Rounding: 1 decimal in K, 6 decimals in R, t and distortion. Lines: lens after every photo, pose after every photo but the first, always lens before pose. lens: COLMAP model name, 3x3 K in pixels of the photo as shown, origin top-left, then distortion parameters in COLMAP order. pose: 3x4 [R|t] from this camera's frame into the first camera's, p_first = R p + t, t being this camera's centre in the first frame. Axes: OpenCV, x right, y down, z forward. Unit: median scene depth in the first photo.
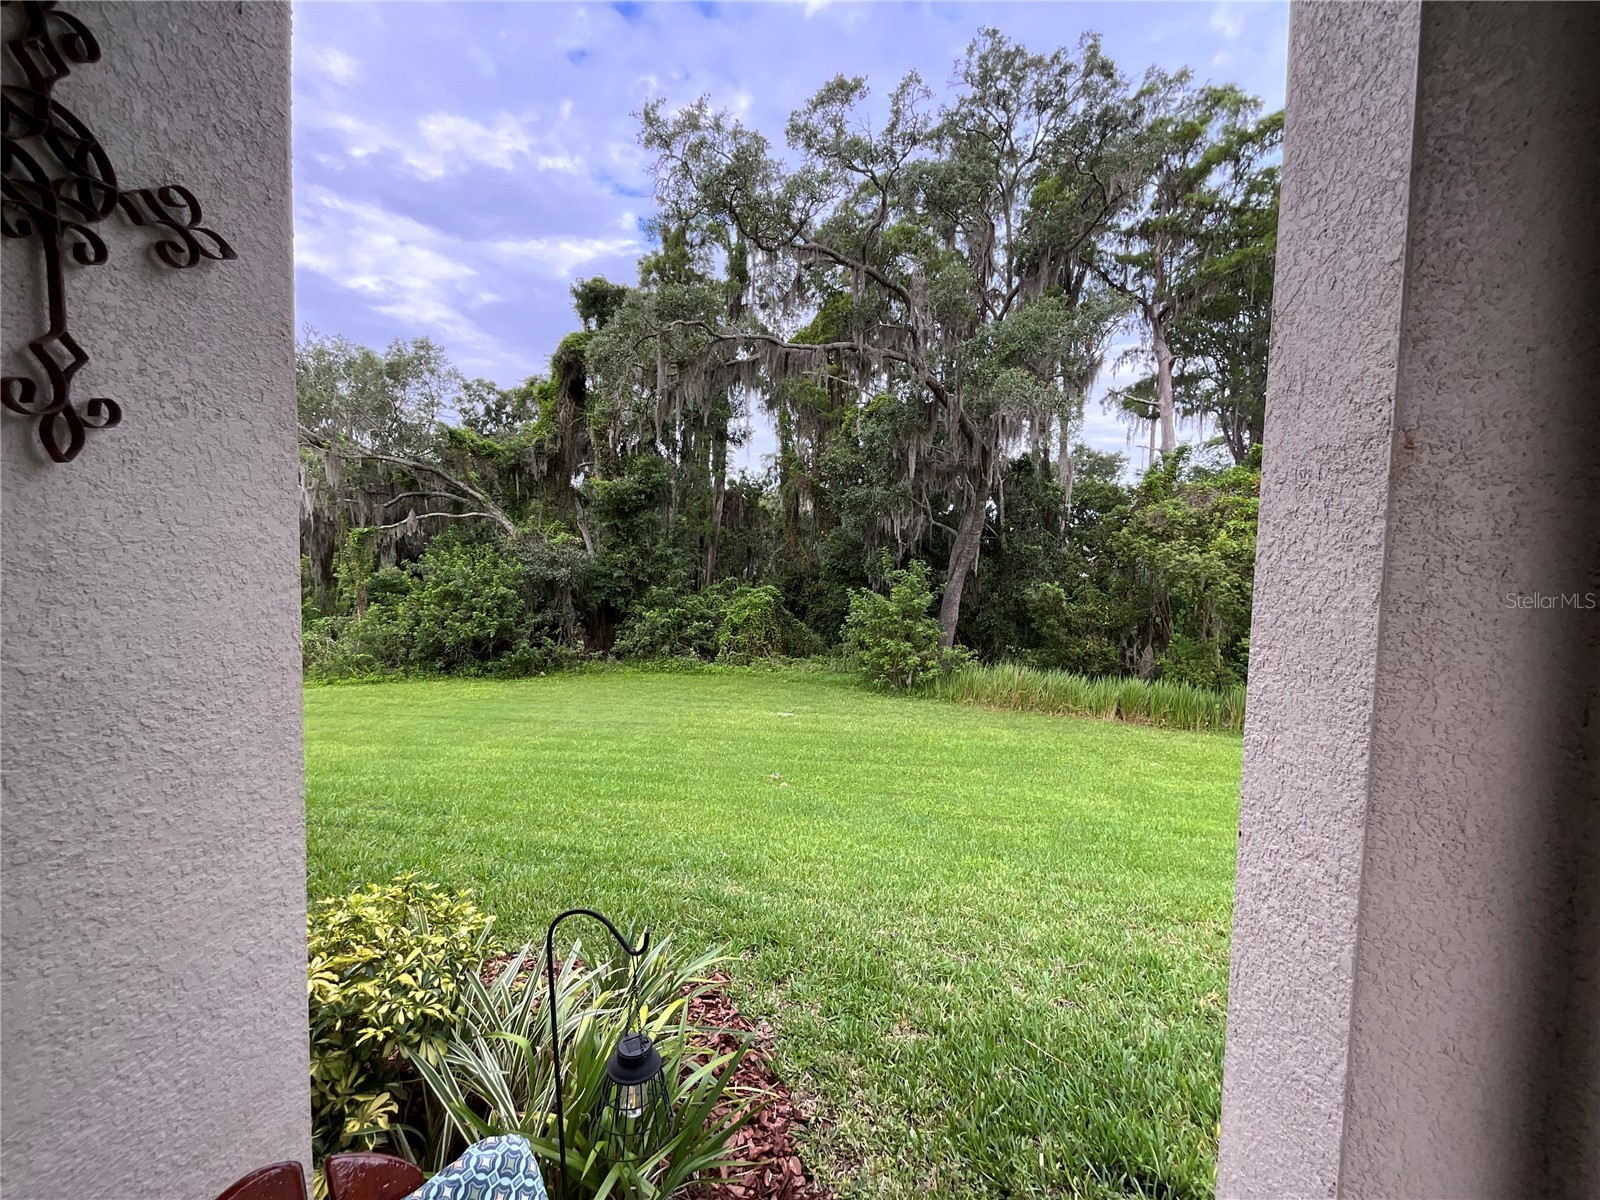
lens RADIAL K [[660.2, 0, 800.0], [0, 660.2, 600.0], [0, 0, 1]] dist [-0.007805, -0.000055]
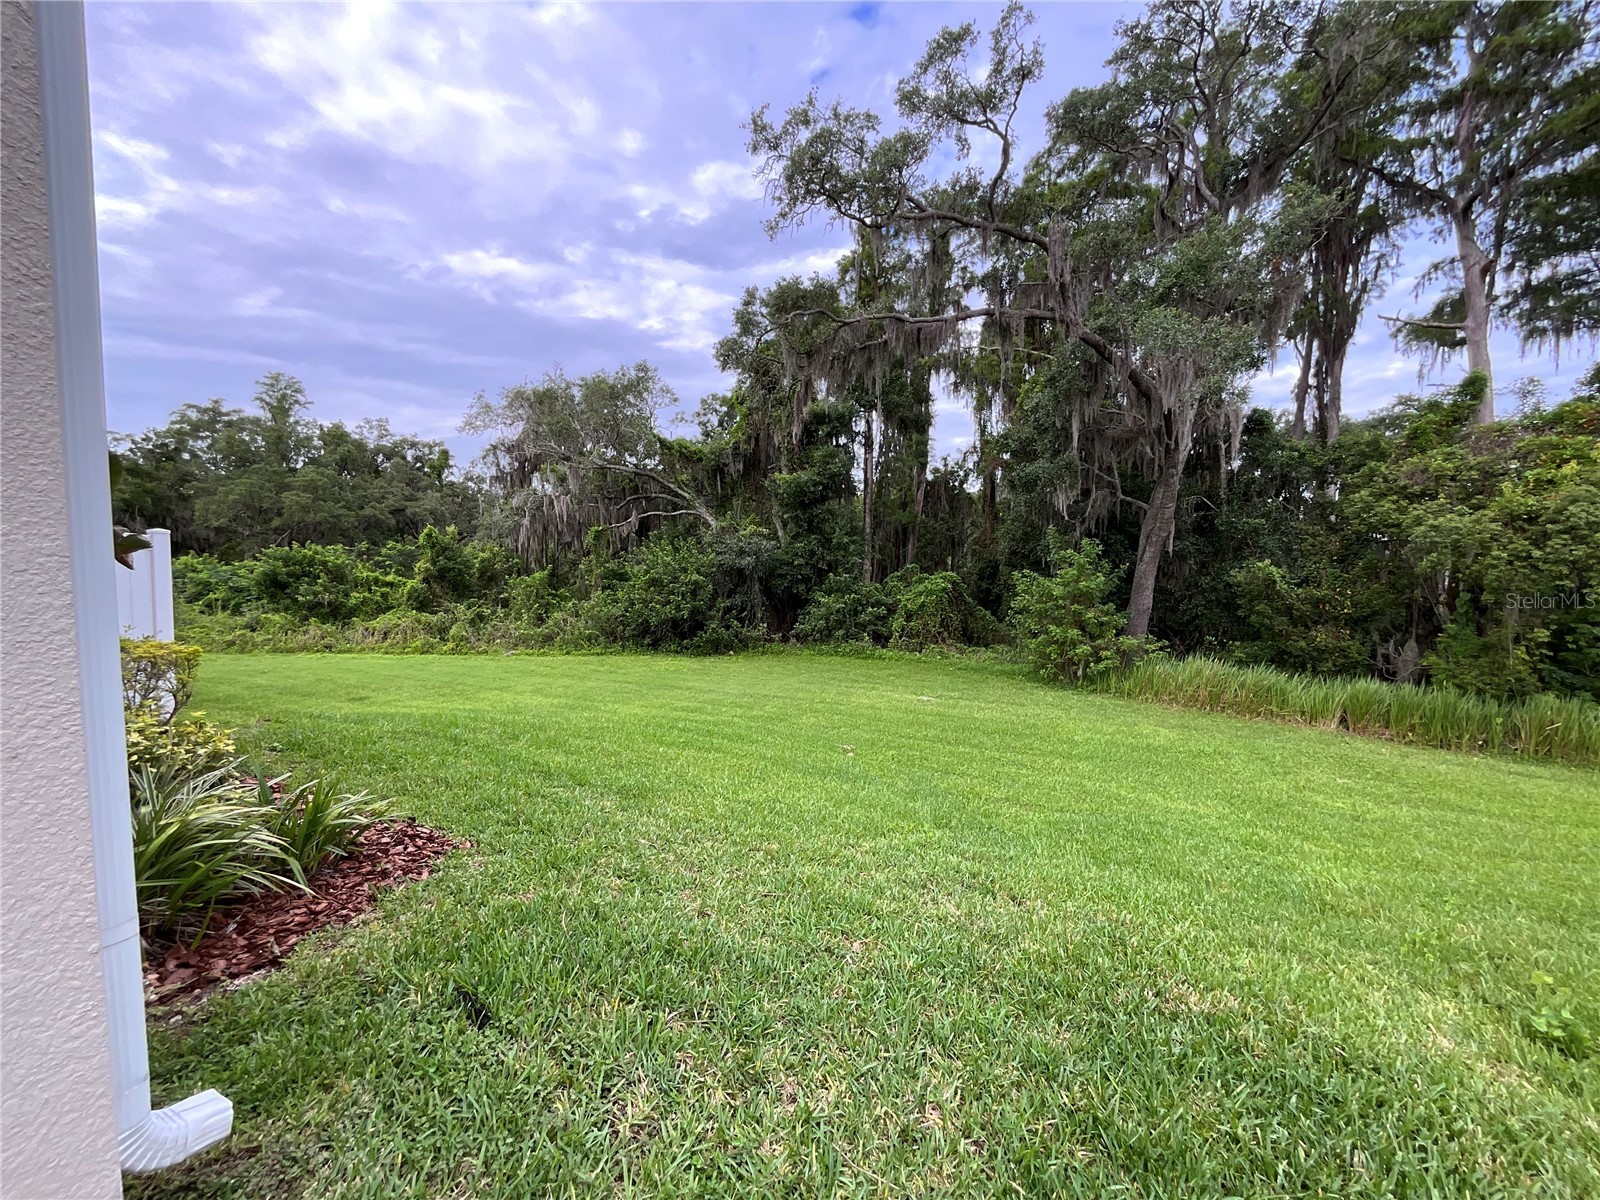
lens RADIAL K [[659.3, 0, 800.0], [0, 659.3, 600.0], [0, 0, 1]] dist [-0.001438, 0.000526]
pose [[0.929938, 0.004795, -0.367685, 0.125913], [-0.003018, 0.999981, 0.005407, 0.017227], [0.367704, -0.003918, 0.929935, 0.015017]]
